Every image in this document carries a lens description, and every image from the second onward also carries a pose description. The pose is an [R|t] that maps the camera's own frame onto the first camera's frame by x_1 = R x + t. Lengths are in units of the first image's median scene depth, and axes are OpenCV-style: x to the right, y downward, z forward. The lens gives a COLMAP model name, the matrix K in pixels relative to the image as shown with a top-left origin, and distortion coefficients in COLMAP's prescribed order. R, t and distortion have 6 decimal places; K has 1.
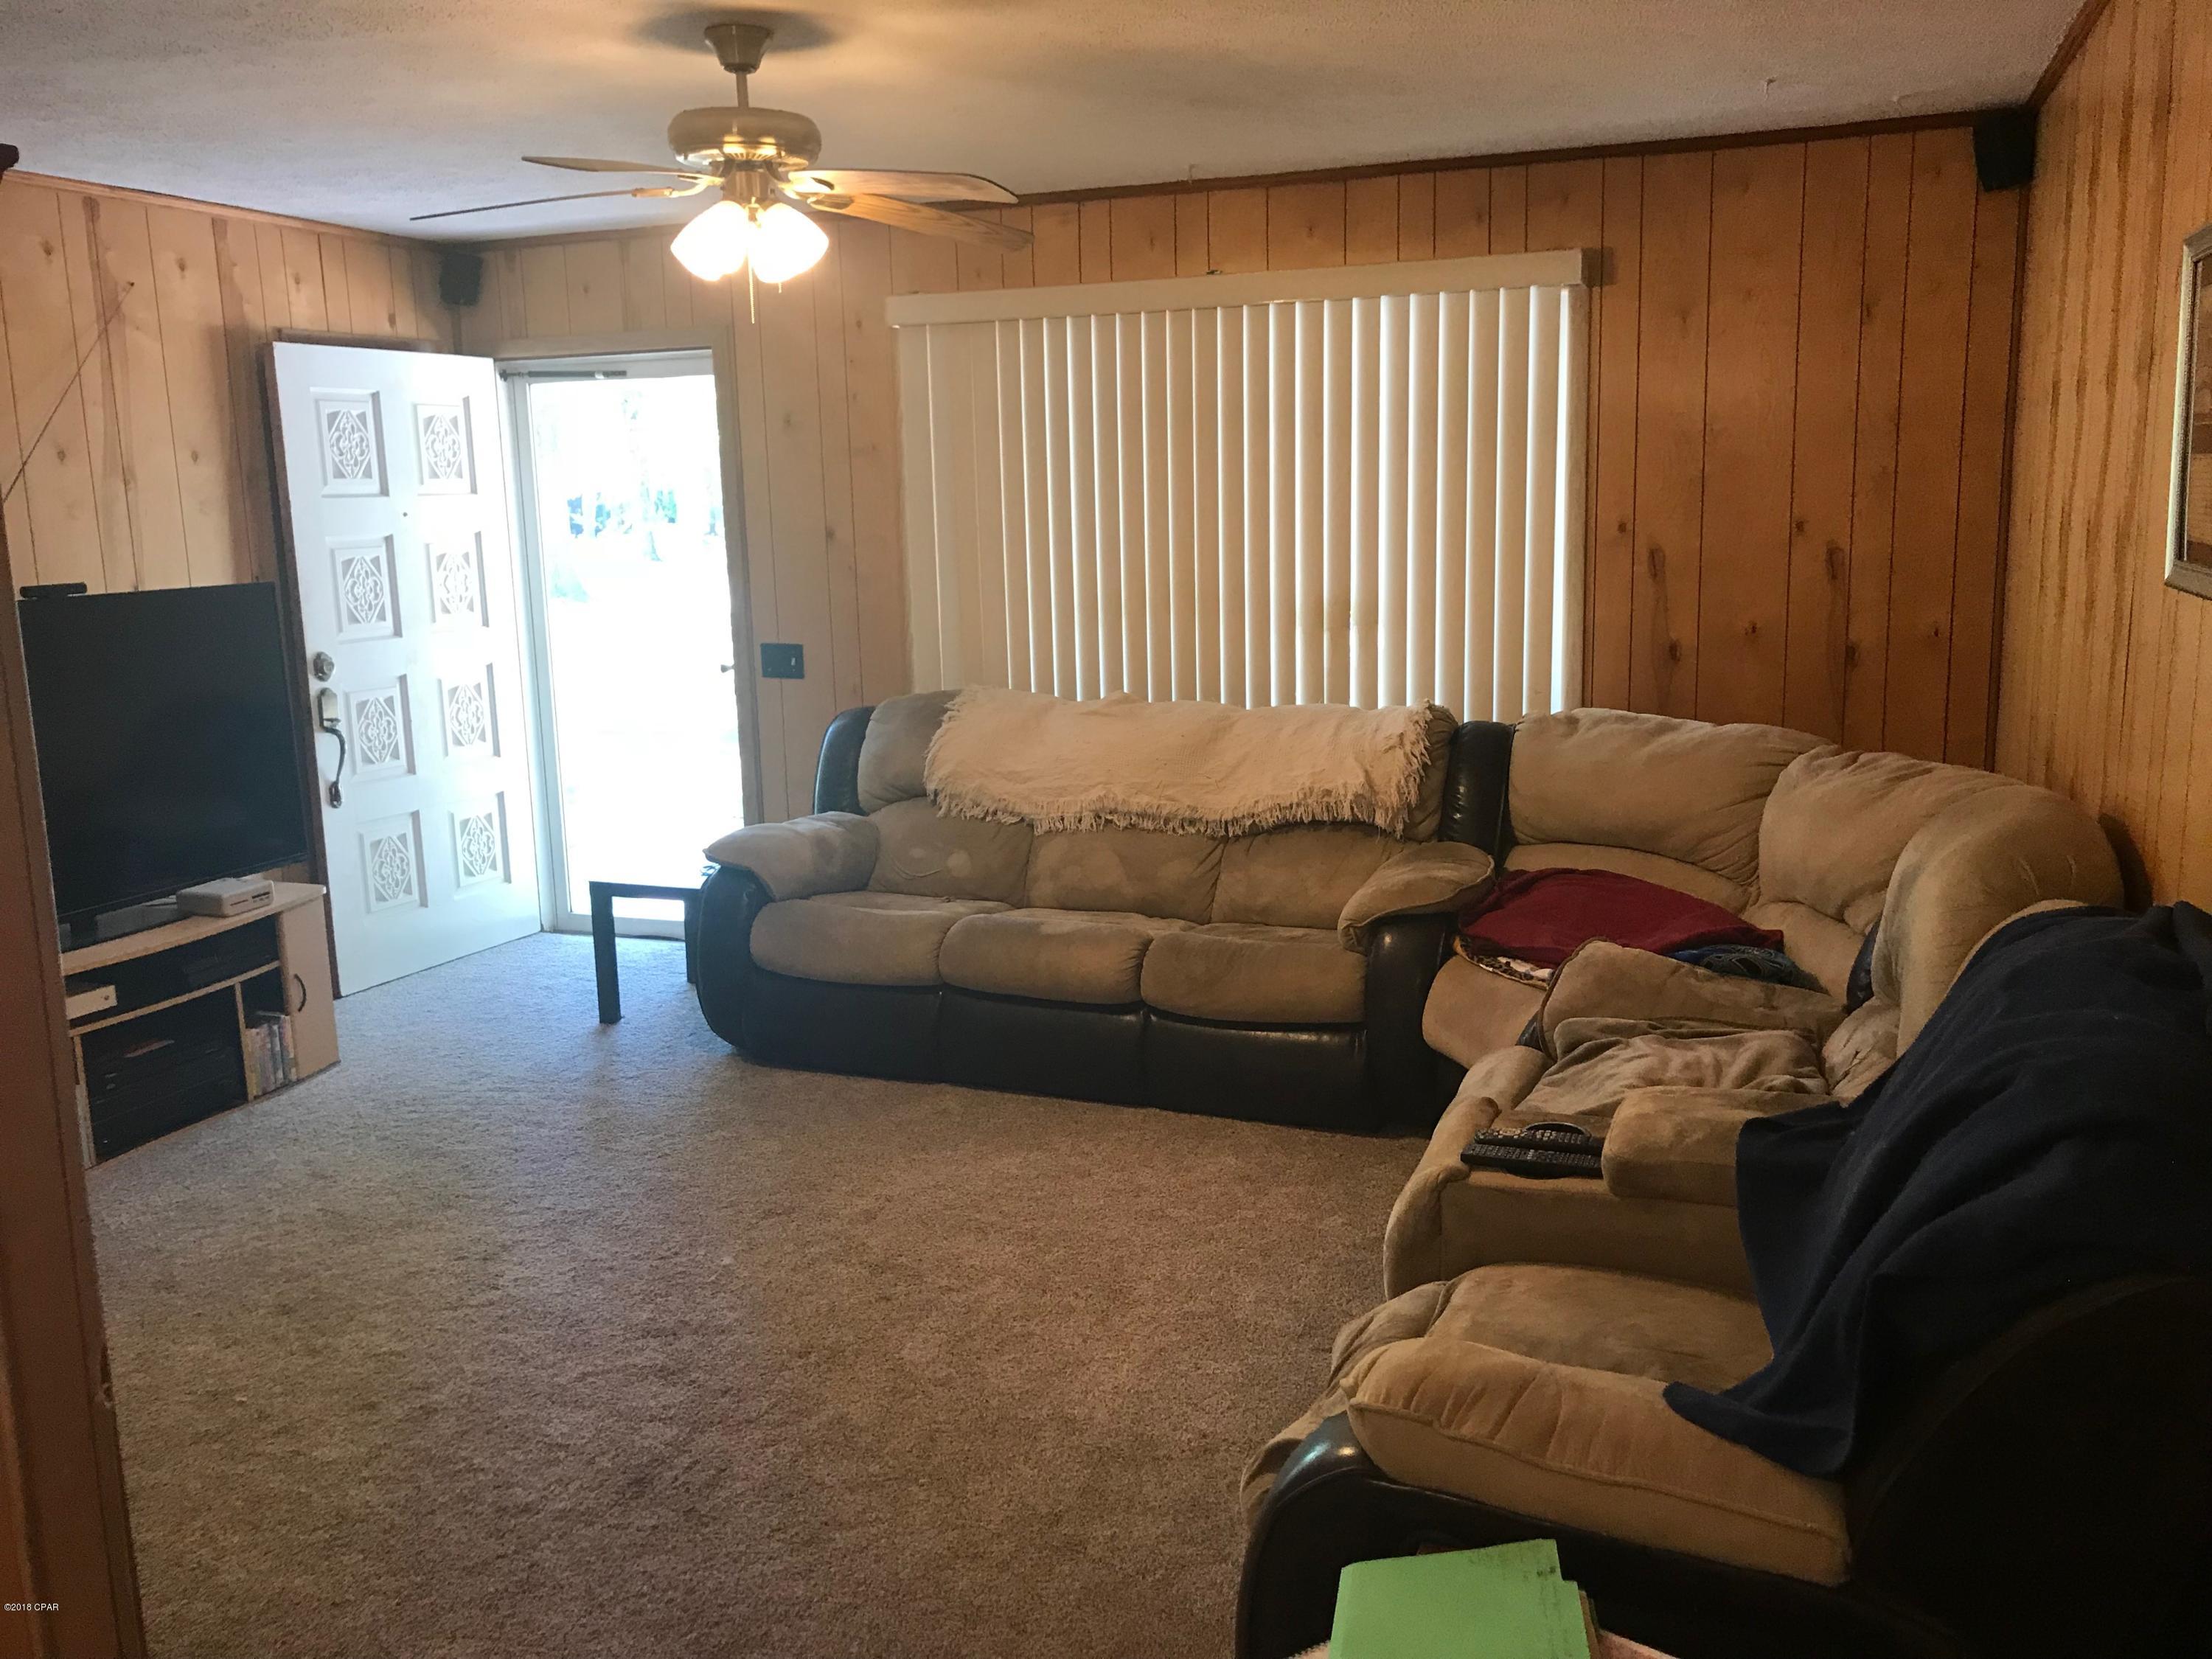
lens RADIAL K [[1841.5, 0, 1106.0], [0, 1841.5, 829.5], [0, 0, 1]] dist [-0.003848, 0.000119]
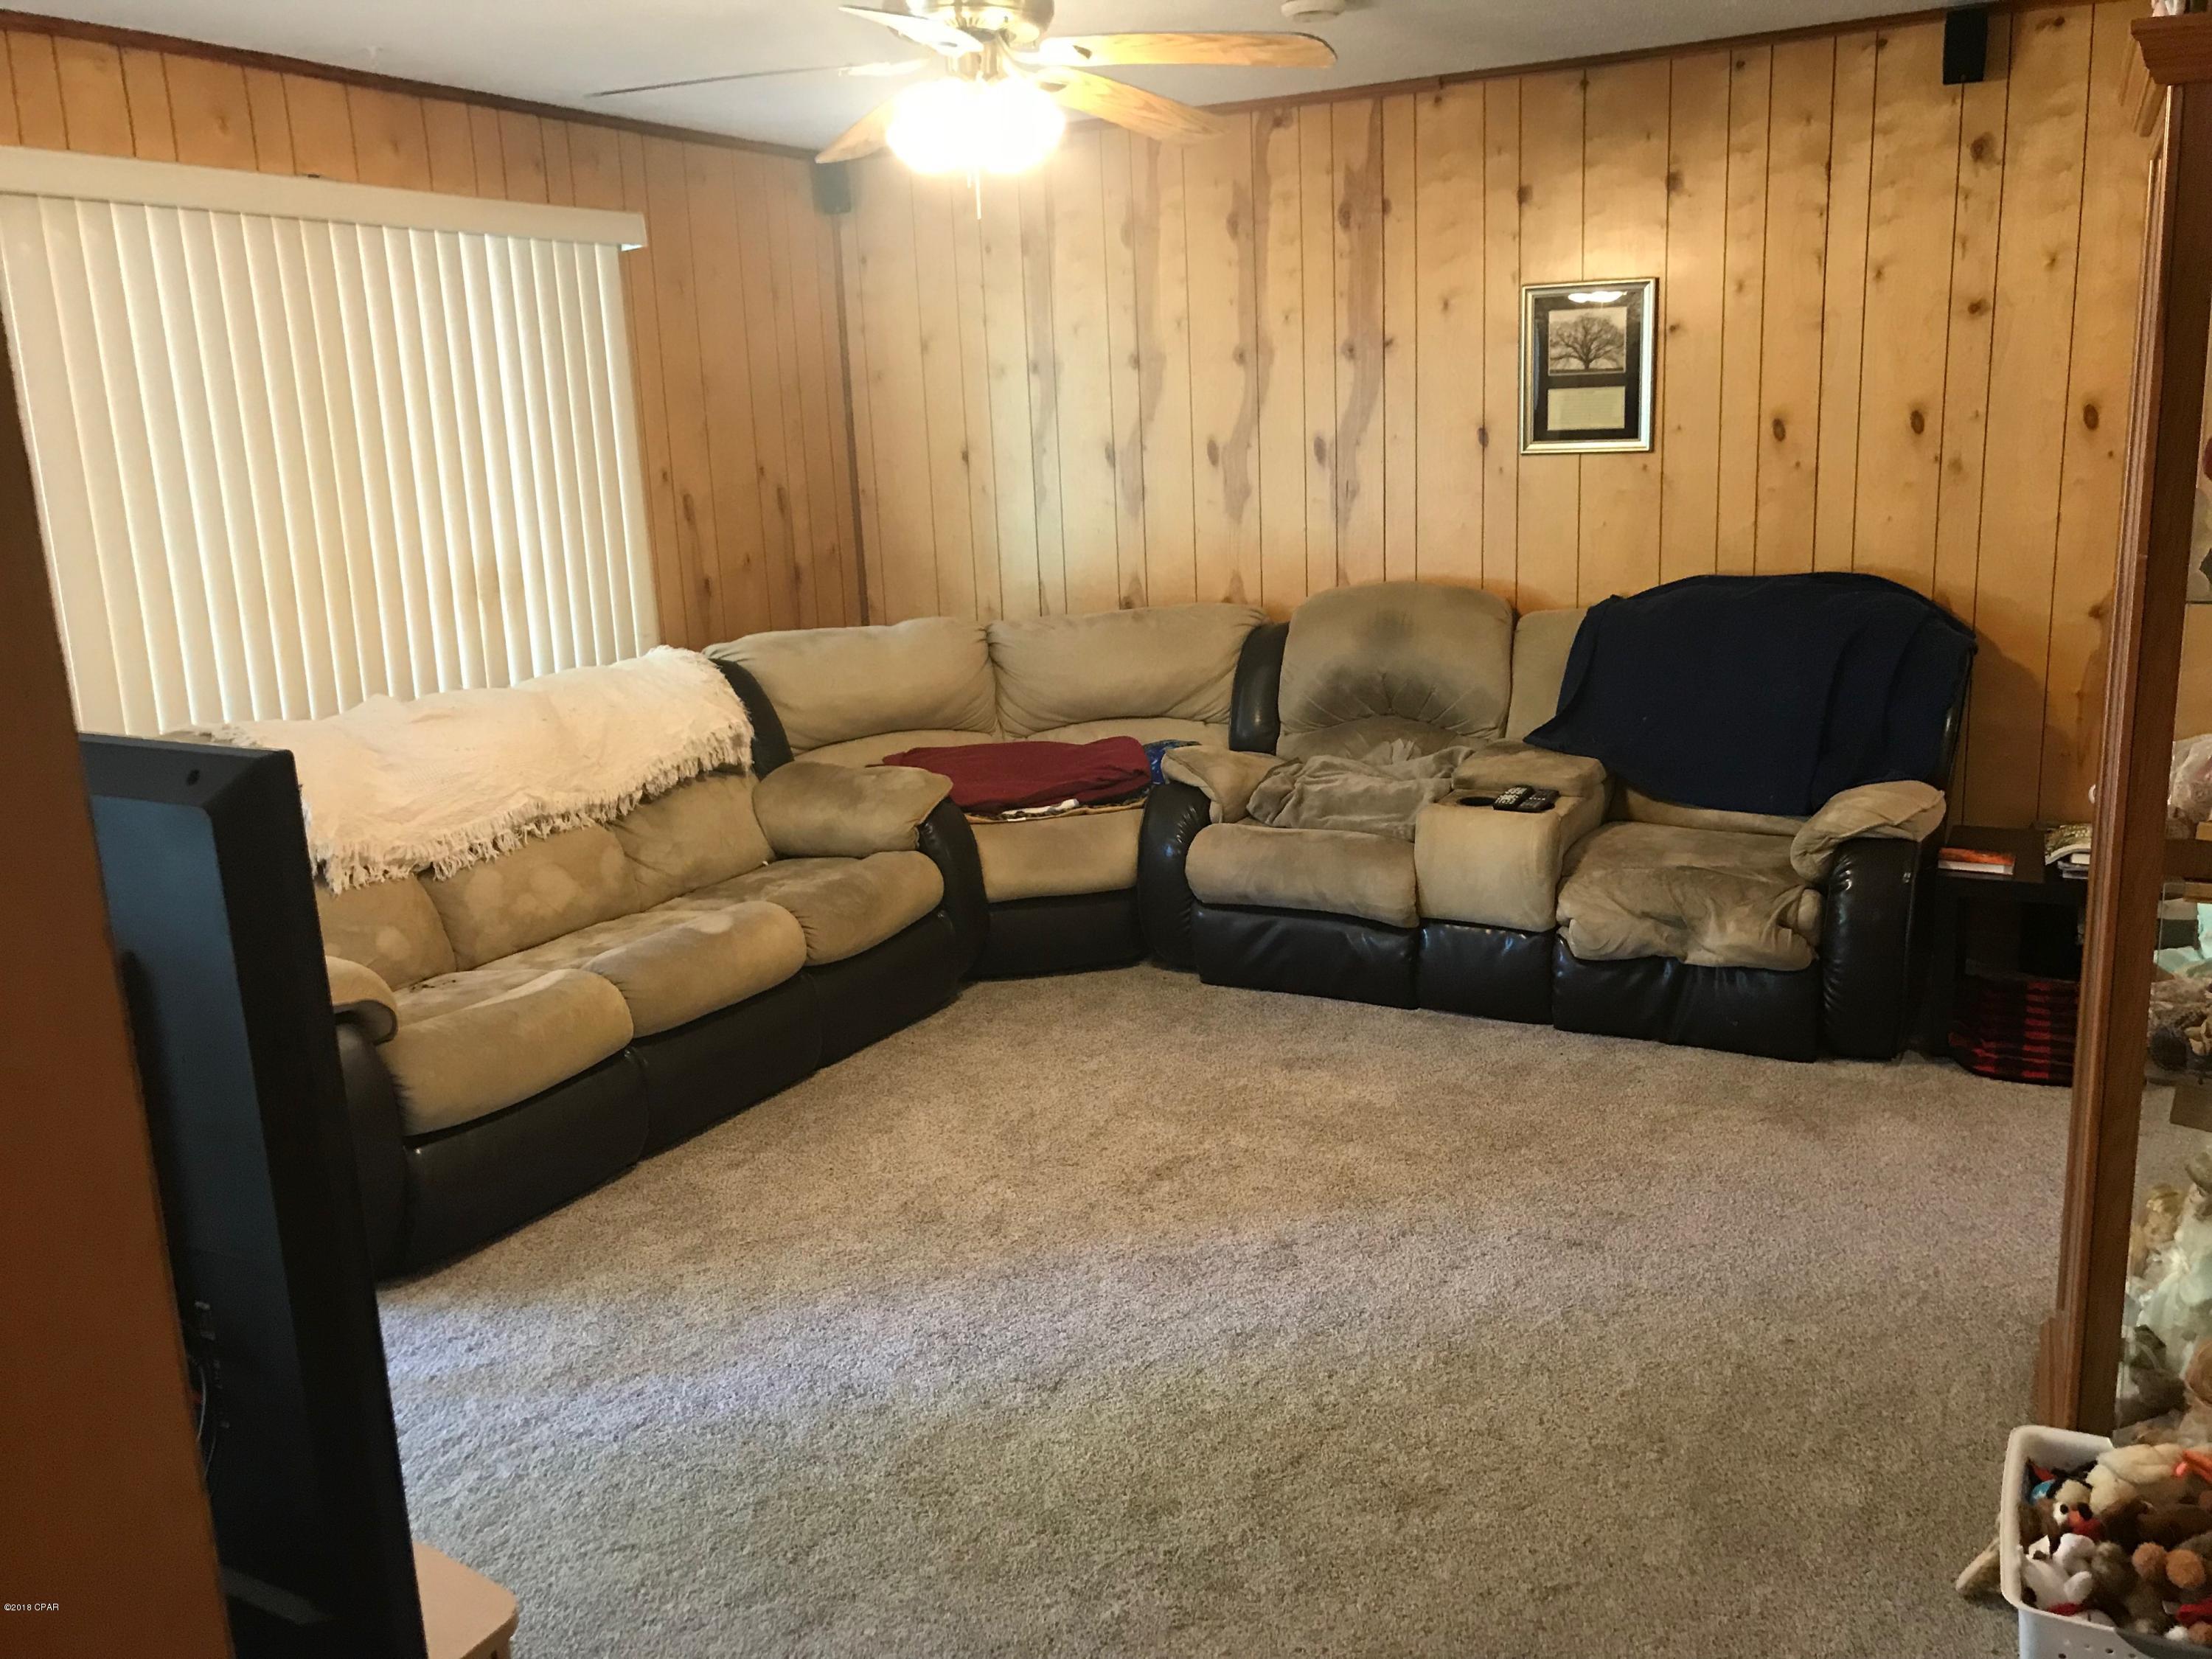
lens RADIAL K [[1853.6, 0, 1106.0], [0, 1853.6, 829.5], [0, 0, 1]] dist [0.037890, 0.003952]
pose [[0.122466, -0.200962, 0.971914, -0.809490], [0.220451, 0.960329, 0.170789, -0.094878], [-0.967679, 0.193343, 0.161910, 0.613592]]
